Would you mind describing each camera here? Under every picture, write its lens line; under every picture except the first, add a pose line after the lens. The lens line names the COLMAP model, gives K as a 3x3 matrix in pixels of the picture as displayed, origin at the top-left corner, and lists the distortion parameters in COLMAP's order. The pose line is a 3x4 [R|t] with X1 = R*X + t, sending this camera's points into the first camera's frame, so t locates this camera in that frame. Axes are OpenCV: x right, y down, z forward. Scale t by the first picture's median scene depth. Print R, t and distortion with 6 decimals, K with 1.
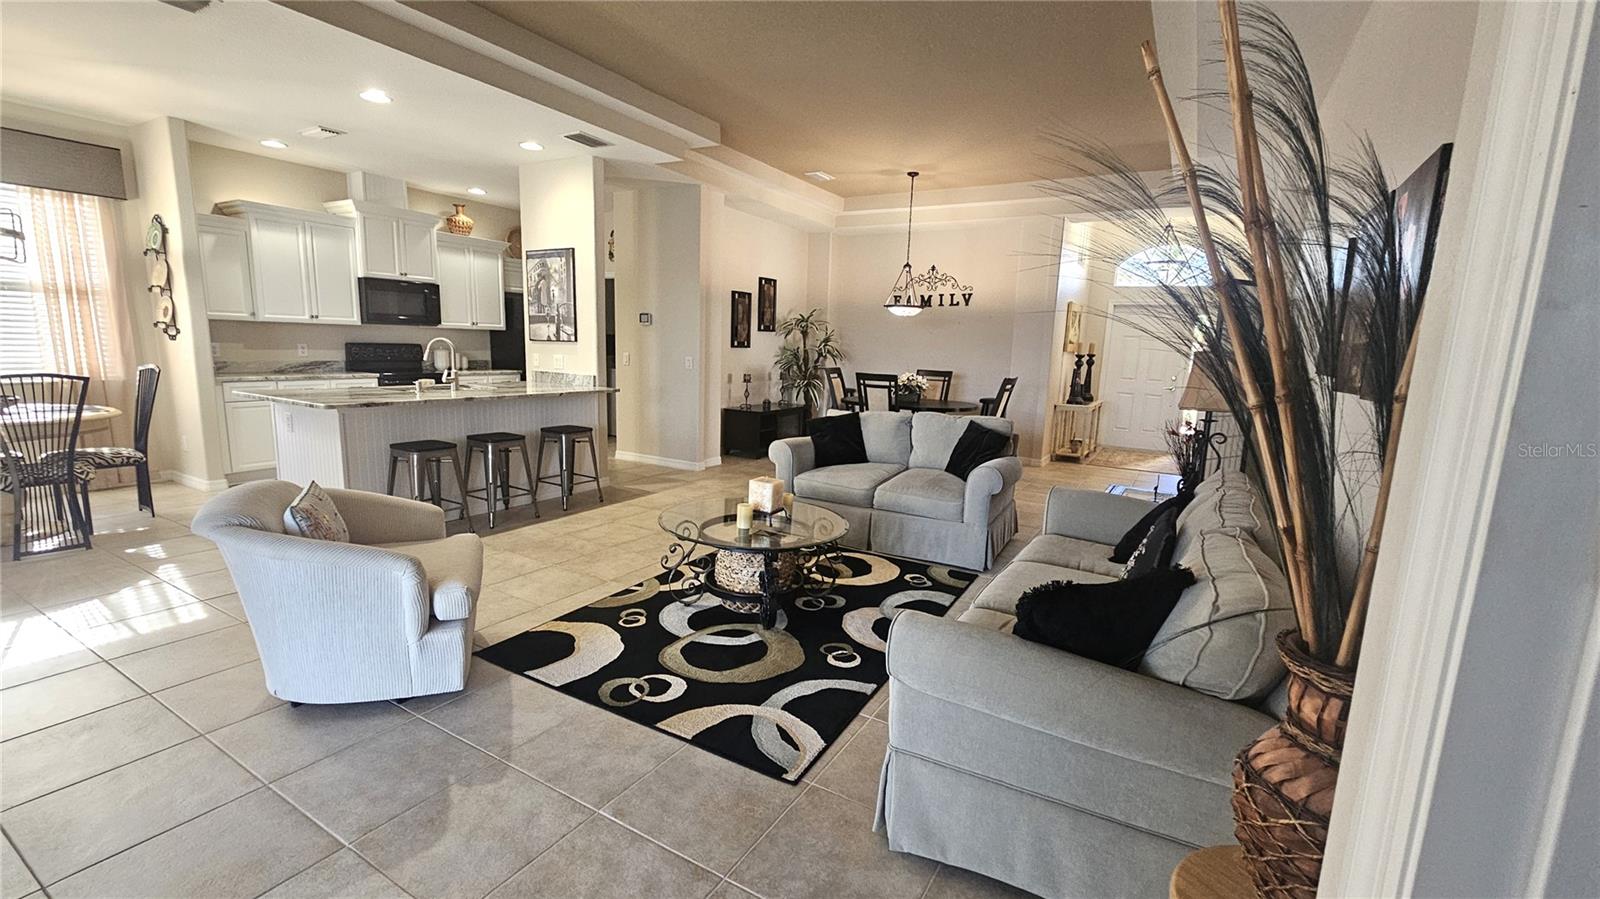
lens RADIAL K [[682.4, 0, 807.5], [0, 682.4, 458.5], [0, 0, 1]] dist [-0.000187, 0.000243]
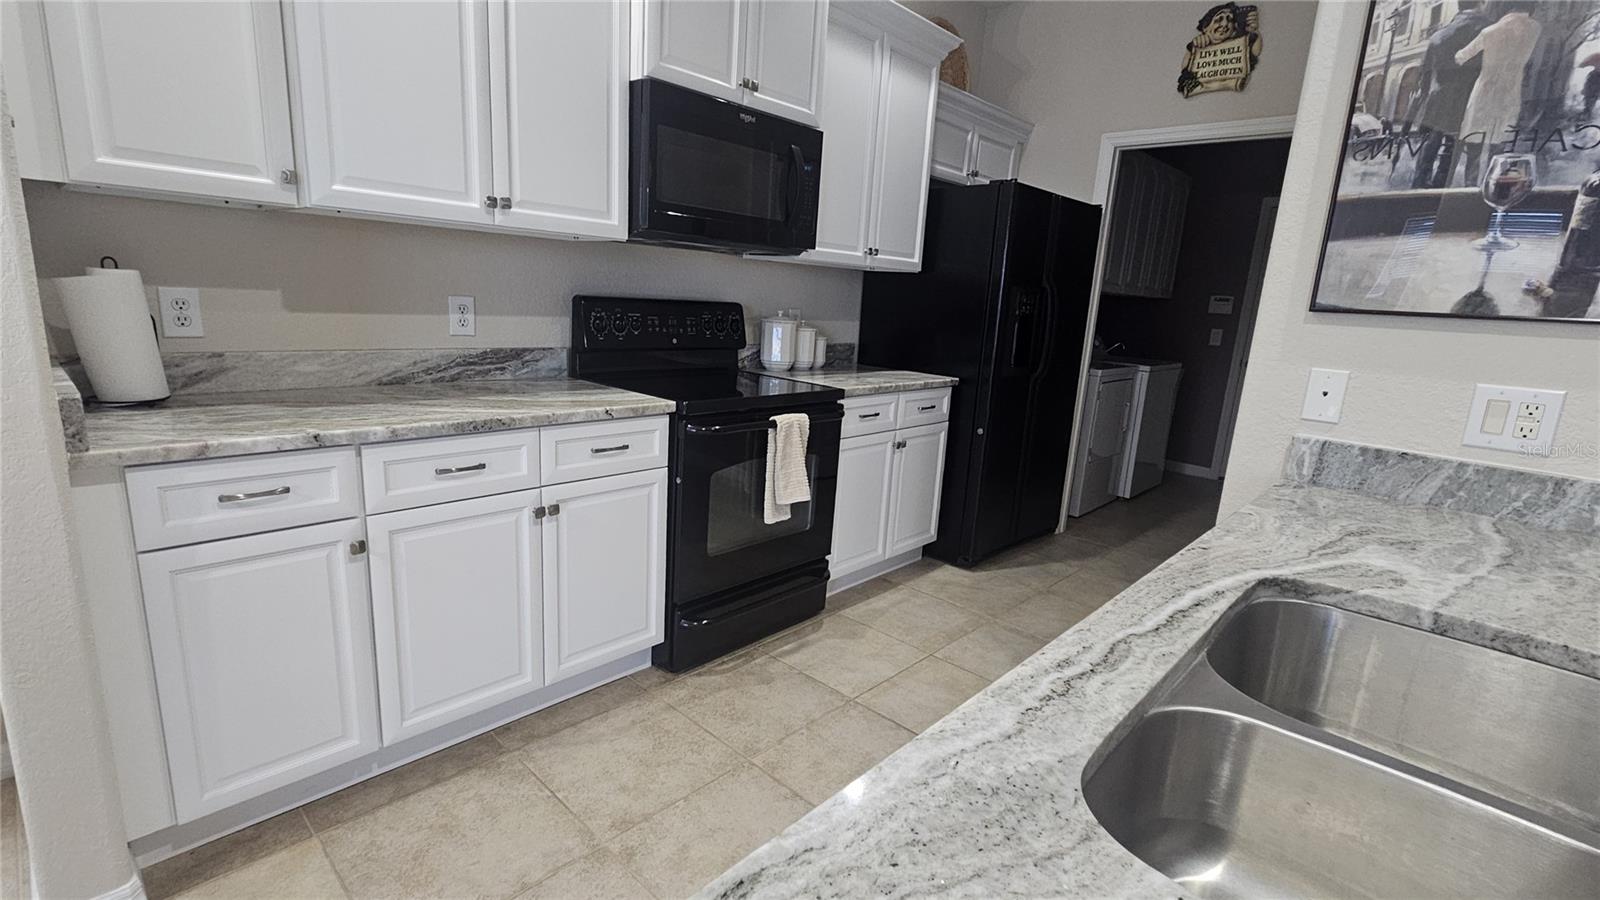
lens RADIAL K [[724.0, 0, 797.9], [0, 724.0, 457.1], [0, 0, 1]] dist [0.001418, -0.001780]
pose [[0.973730, 0.075931, -0.214672, -0.418224], [-0.066033, 0.996413, 0.052919, -0.100113], [0.217920, -0.037353, 0.975252, 0.576896]]
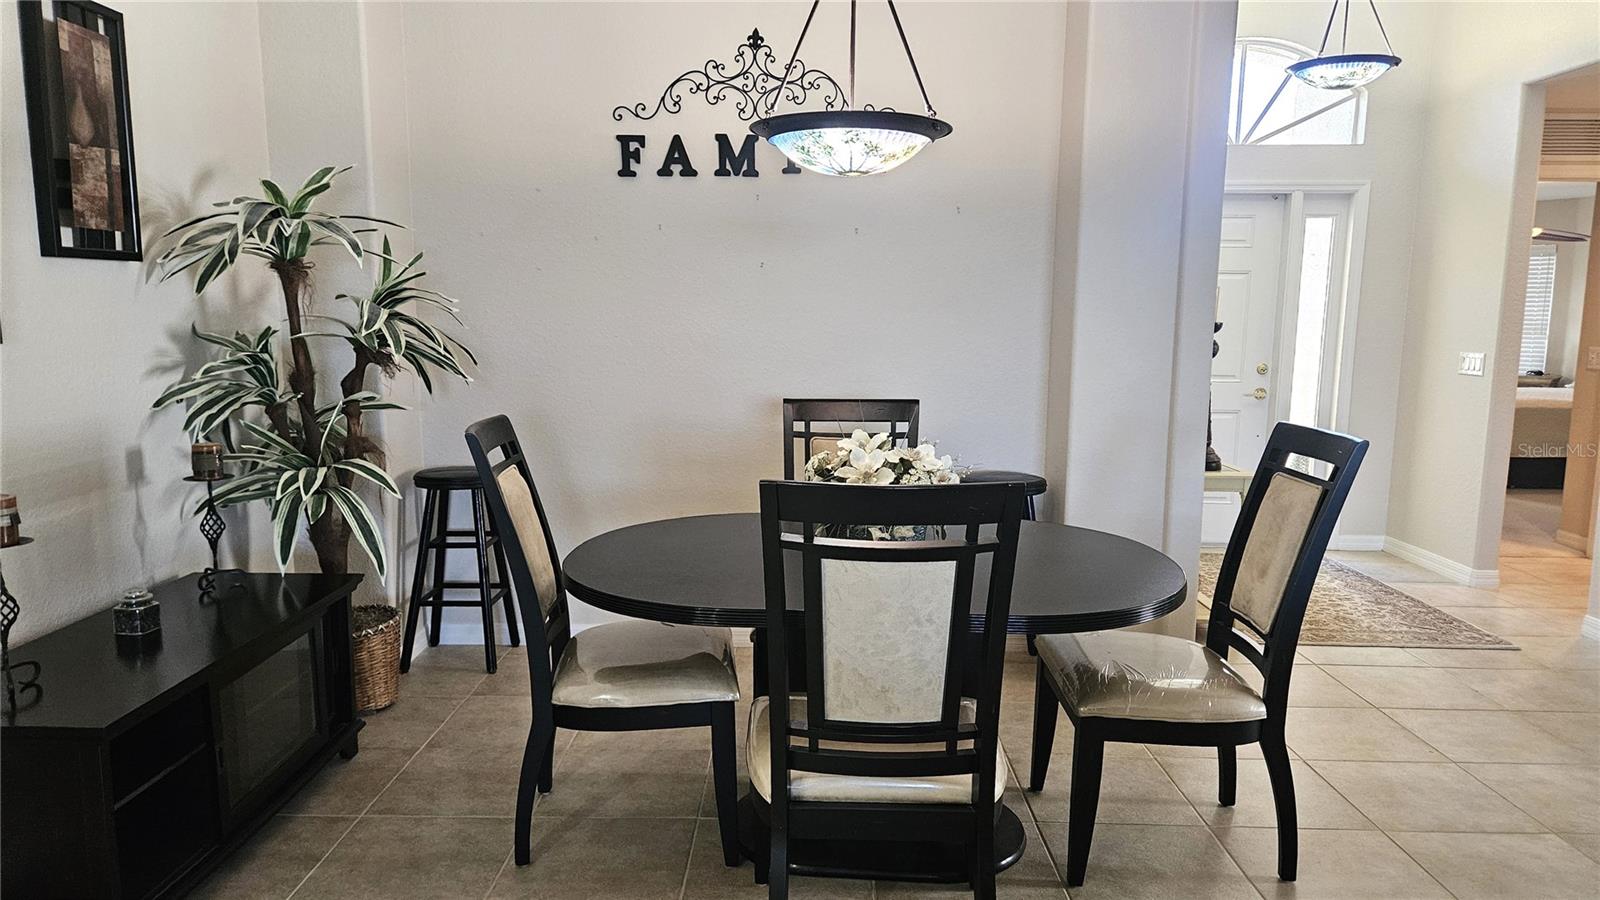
lens RADIAL K [[1085.8, 0, 802.1], [0, 1085.8, 463.6], [0, 0, 1]] dist [0.059489, -0.018045]
pose [[0.863959, -0.096460, 0.494237, -0.051415], [0.102567, 0.994616, 0.014825, -0.117303], [-0.493006, 0.037884, 0.869201, 0.661509]]
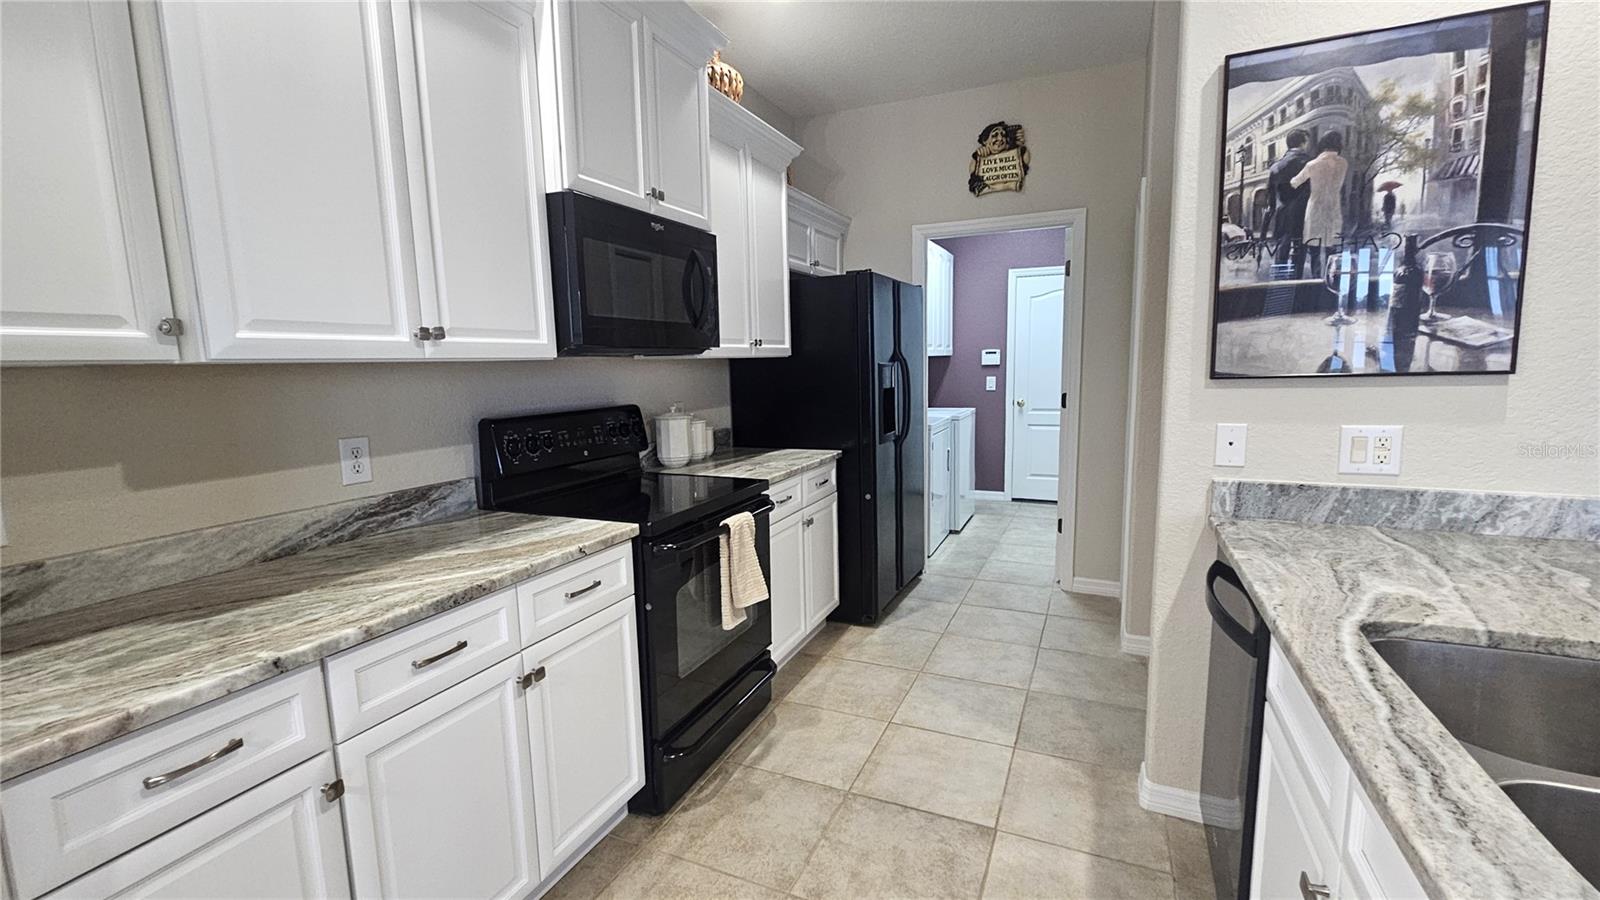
lens RADIAL K [[682.4, 0, 797.5], [0, 682.4, 456.1], [0, 0, 1]] dist [-0.000187, 0.000243]
pose [[0.993079, -0.068820, 0.095177, -0.488972], [0.071663, 0.997069, -0.026782, -0.116807], [-0.093055, 0.033418, 0.995100, 0.588565]]
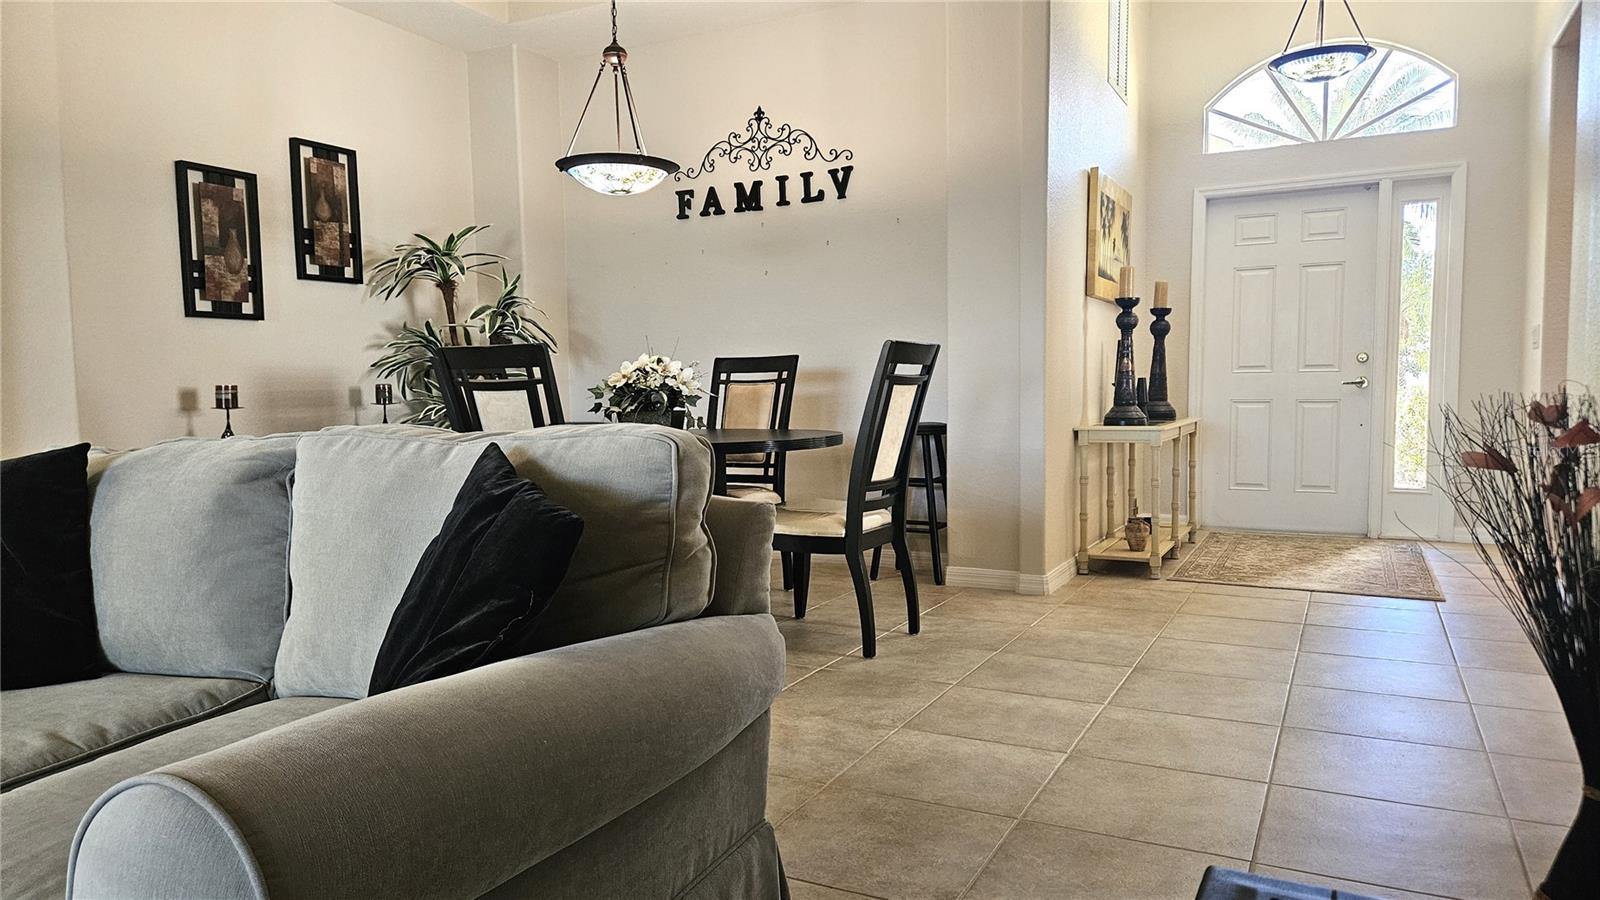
lens RADIAL K [[1085.8, 0, 805.5], [0, 1085.8, 463.1], [0, 0, 1]] dist [0.059489, -0.018045]
pose [[0.997465, -0.051528, 0.049084, 0.189106], [0.056036, 0.993861, -0.095393, -0.009829], [-0.043867, 0.097902, 0.994229, 0.414674]]
